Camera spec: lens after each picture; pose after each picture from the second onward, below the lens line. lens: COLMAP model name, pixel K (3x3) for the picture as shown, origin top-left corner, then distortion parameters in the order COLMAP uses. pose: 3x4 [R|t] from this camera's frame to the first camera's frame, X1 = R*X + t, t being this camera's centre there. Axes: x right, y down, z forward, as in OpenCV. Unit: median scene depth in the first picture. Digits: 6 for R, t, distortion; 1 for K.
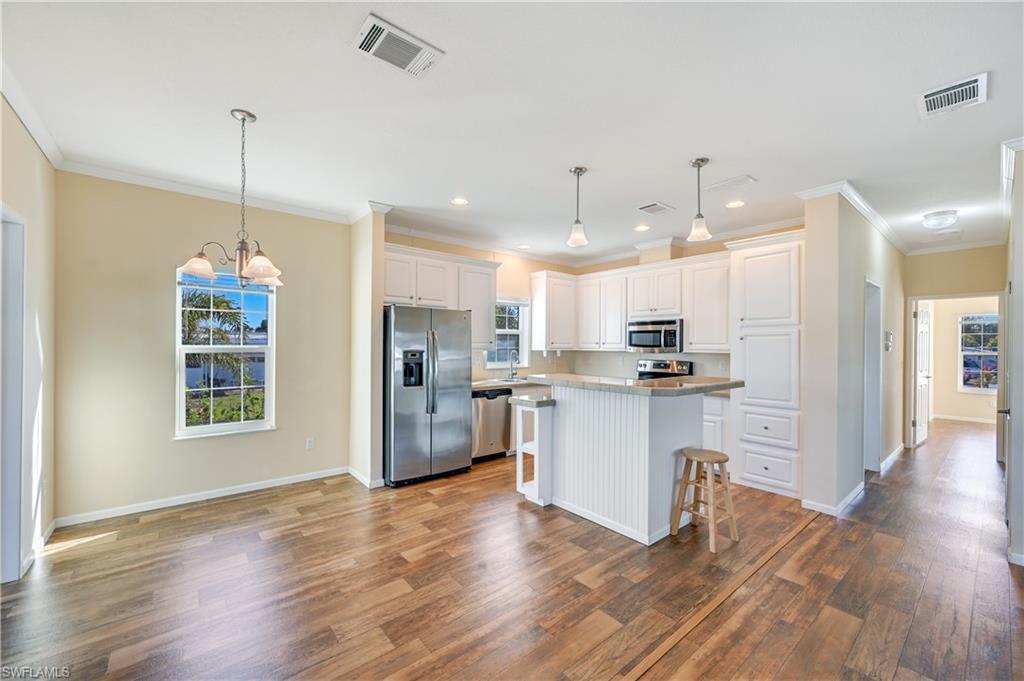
lens RADIAL K [[405.8, 0, 512.0], [0, 405.8, 340.5], [0, 0, 1]] dist [-0.001207, 0.000128]
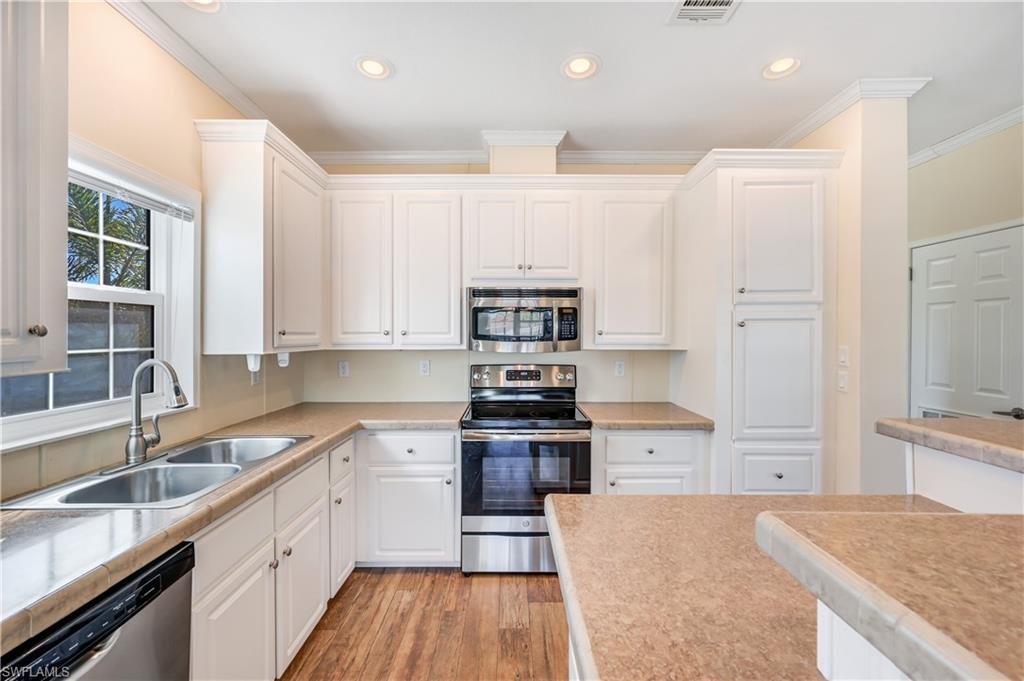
lens RADIAL K [[414.6, 0, 507.2], [0, 414.6, 329.7], [0, 0, 1]] dist [0.000636, 0.000135]
pose [[0.631810, 0.001326, 0.775122, -0.088776], [-0.004245, 0.999989, 0.001749, 0.002253], [-0.775112, -0.004395, 0.631809, 0.889207]]
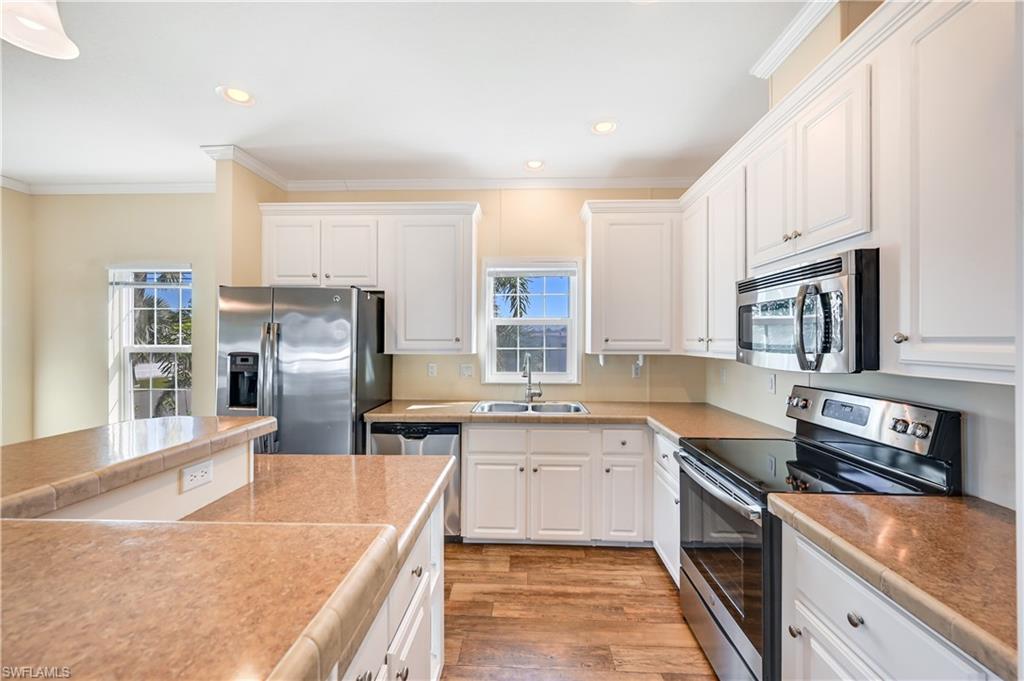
lens RADIAL K [[405.8, 0, 512.0], [0, 405.8, 340.5], [0, 0, 1]] dist [-0.001207, 0.000128]
pose [[0.743999, -0.003963, -0.668169, 0.514990], [0.008559, 0.999957, 0.003599, 0.005613], [0.668125, -0.008397, 0.744001, 0.788879]]
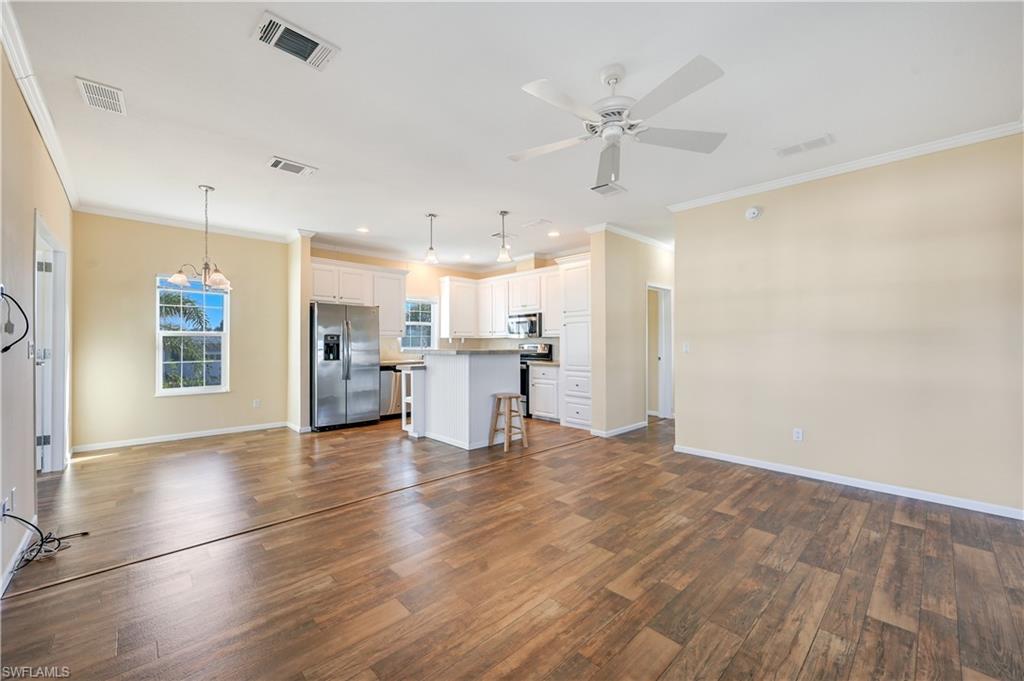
lens RADIAL K [[406.8, 0, 512.8], [0, 406.8, 338.5], [0, 0, 1]] dist [-0.001509, -0.000019]
pose [[0.997465, -0.007037, 0.070804, 0.277675], [0.007264, 0.999969, -0.002956, 0.045913], [-0.070781, 0.003462, 0.997486, -0.443379]]
